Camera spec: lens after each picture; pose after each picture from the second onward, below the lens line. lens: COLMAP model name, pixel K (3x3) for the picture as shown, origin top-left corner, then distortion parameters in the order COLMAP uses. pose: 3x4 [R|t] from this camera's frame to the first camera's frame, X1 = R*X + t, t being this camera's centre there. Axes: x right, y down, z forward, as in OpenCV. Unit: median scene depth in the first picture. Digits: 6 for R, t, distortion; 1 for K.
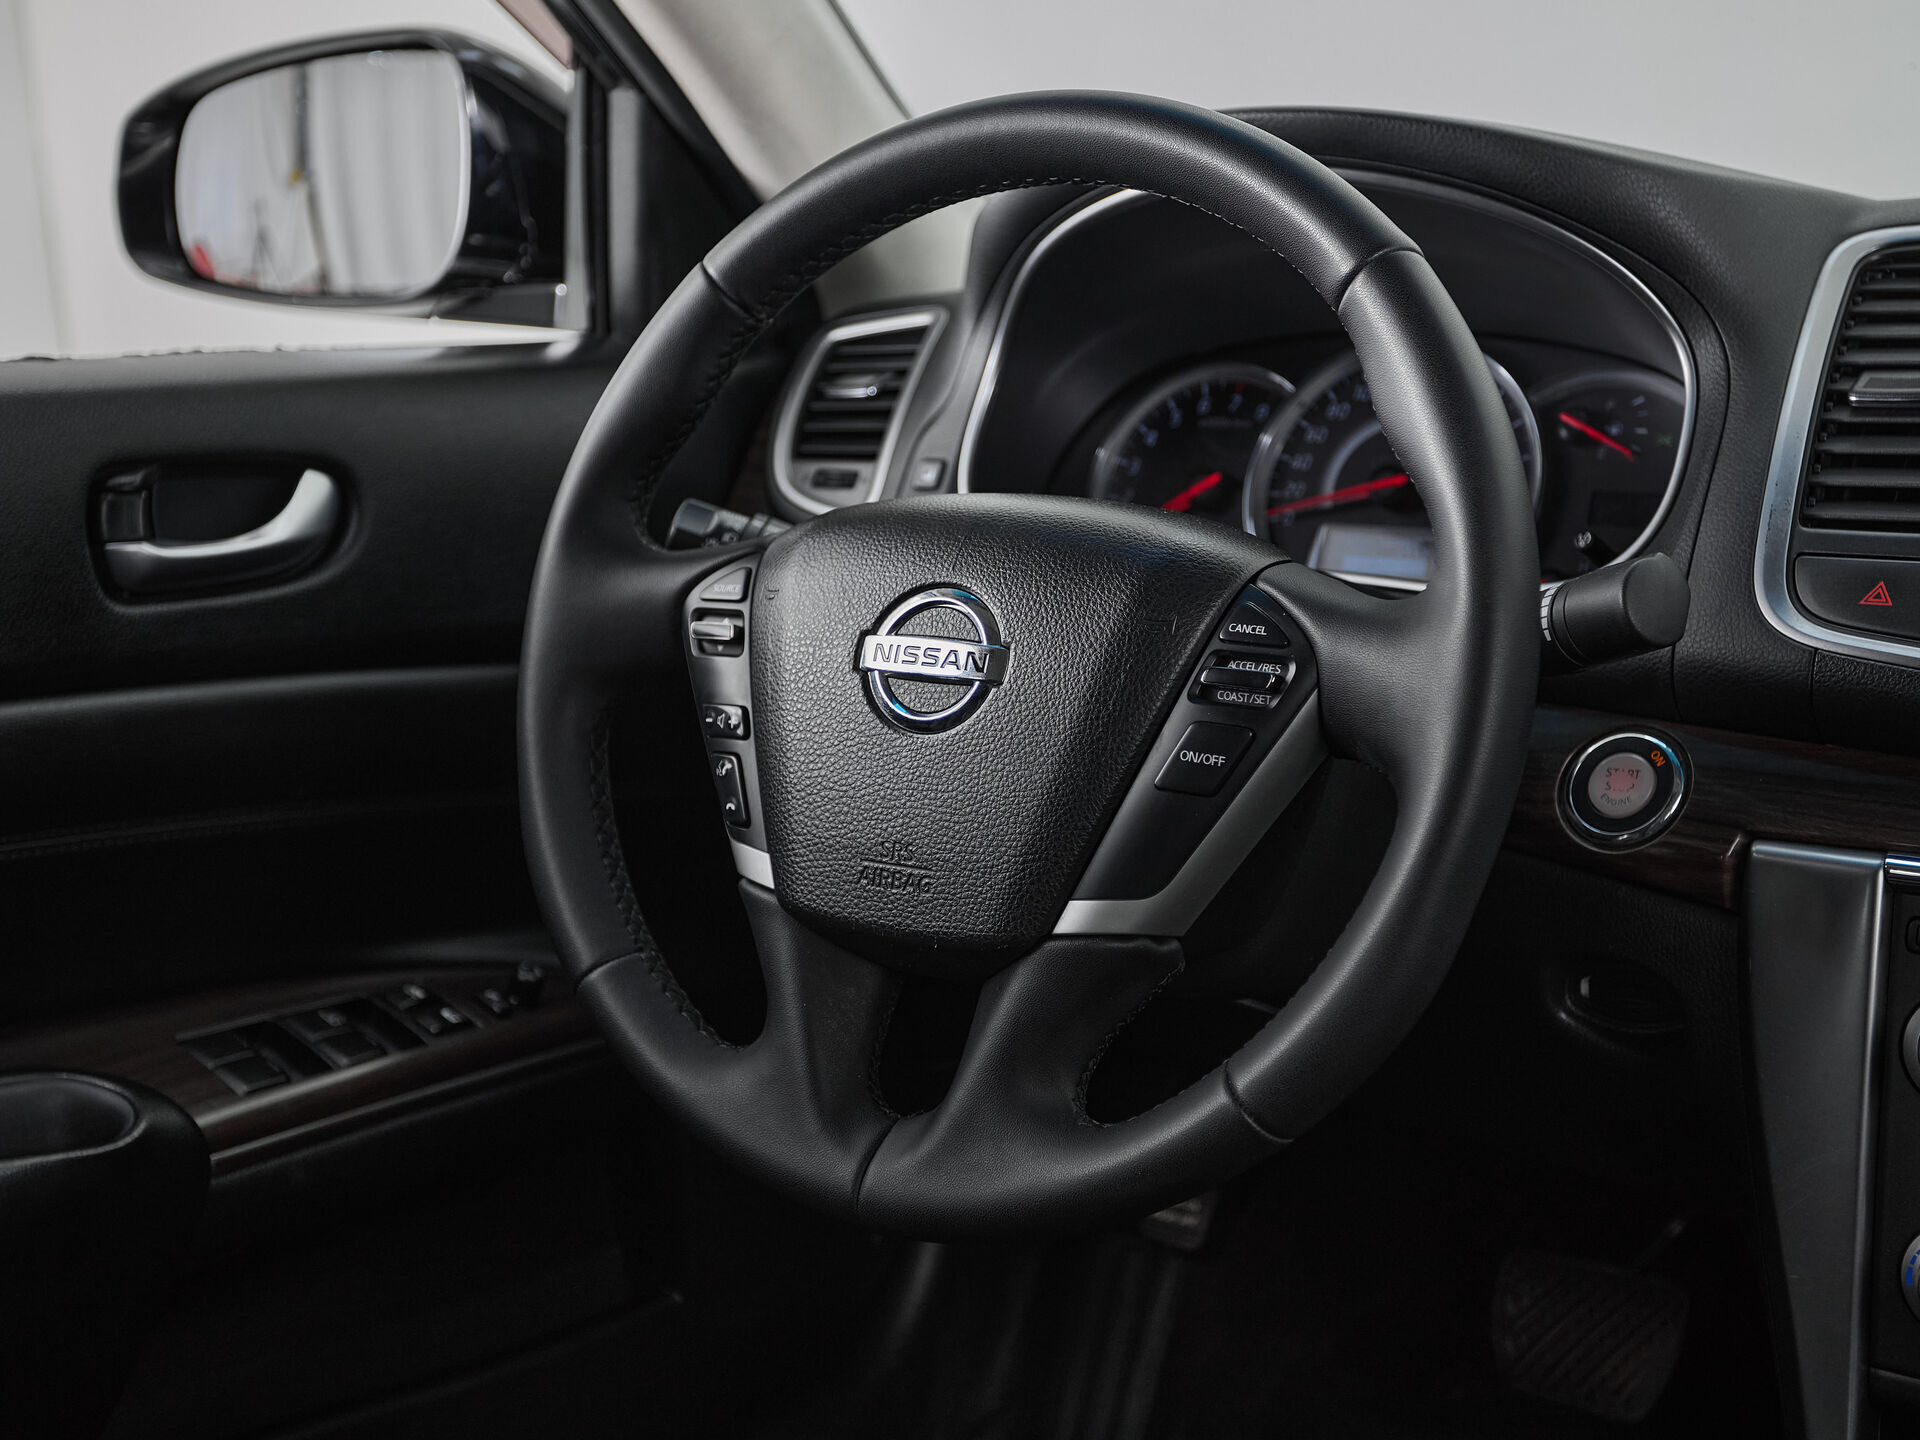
lens RADIAL K [[2489.3, 0, 941.2], [0, 2489.3, 724.7], [0, 0, 1]] dist [0.048708, 0.000000]
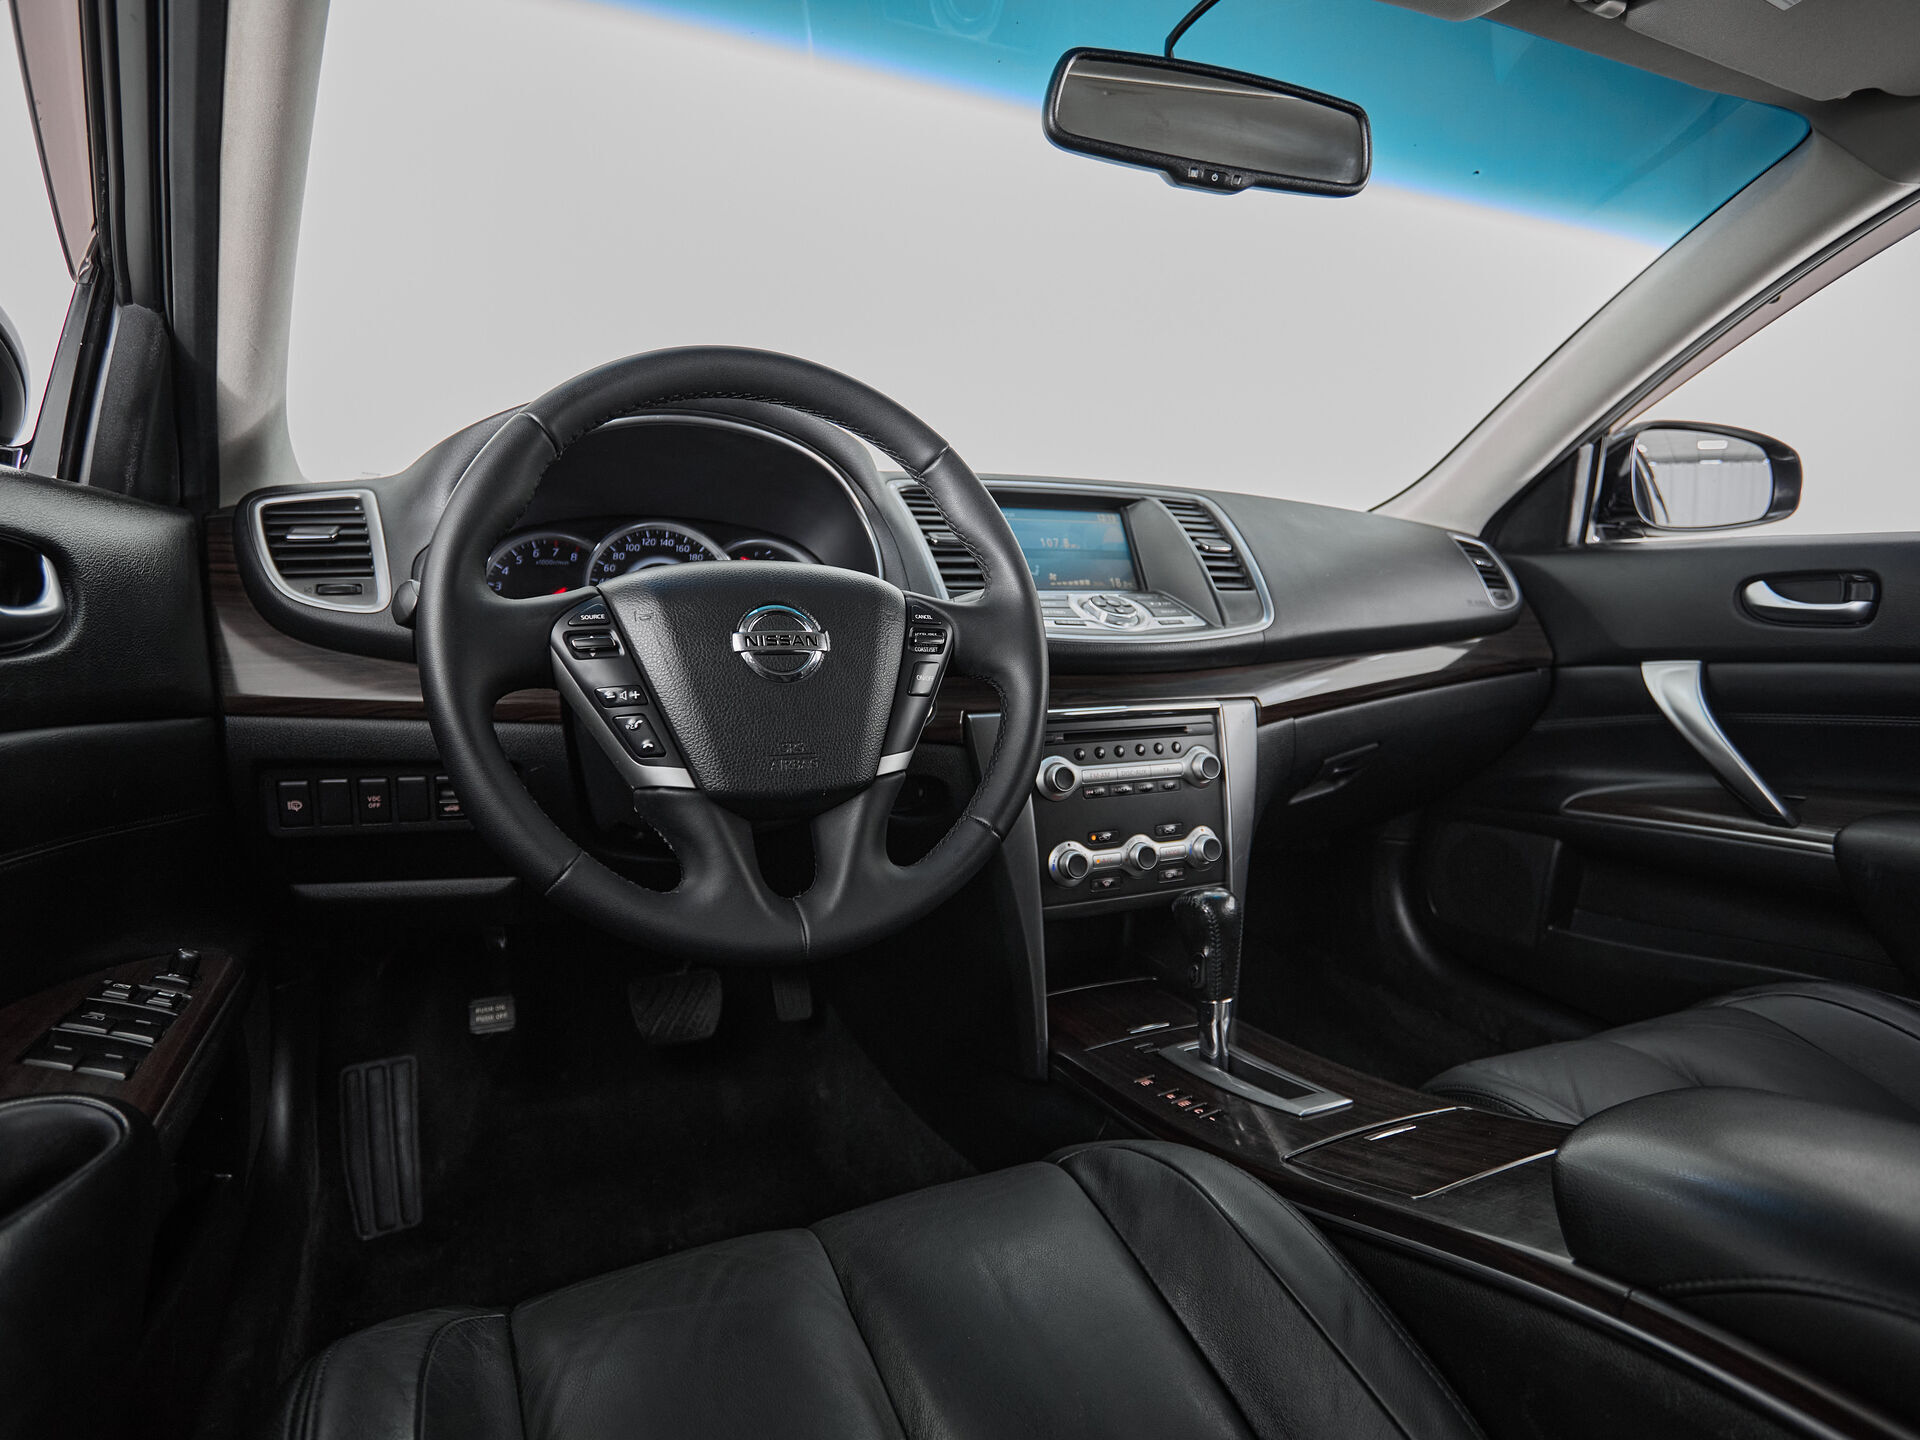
lens RADIAL K [[1029.5, 0, 965.9], [0, 1029.5, 704.4], [0, 0, 1]] dist [-0.006331, 0.001944]
pose [[0.504845, -0.074688, 0.859973, -0.534248], [0.137983, 0.990422, 0.005015, 0.030942], [-0.852111, 0.116130, 0.510315, 0.477364]]
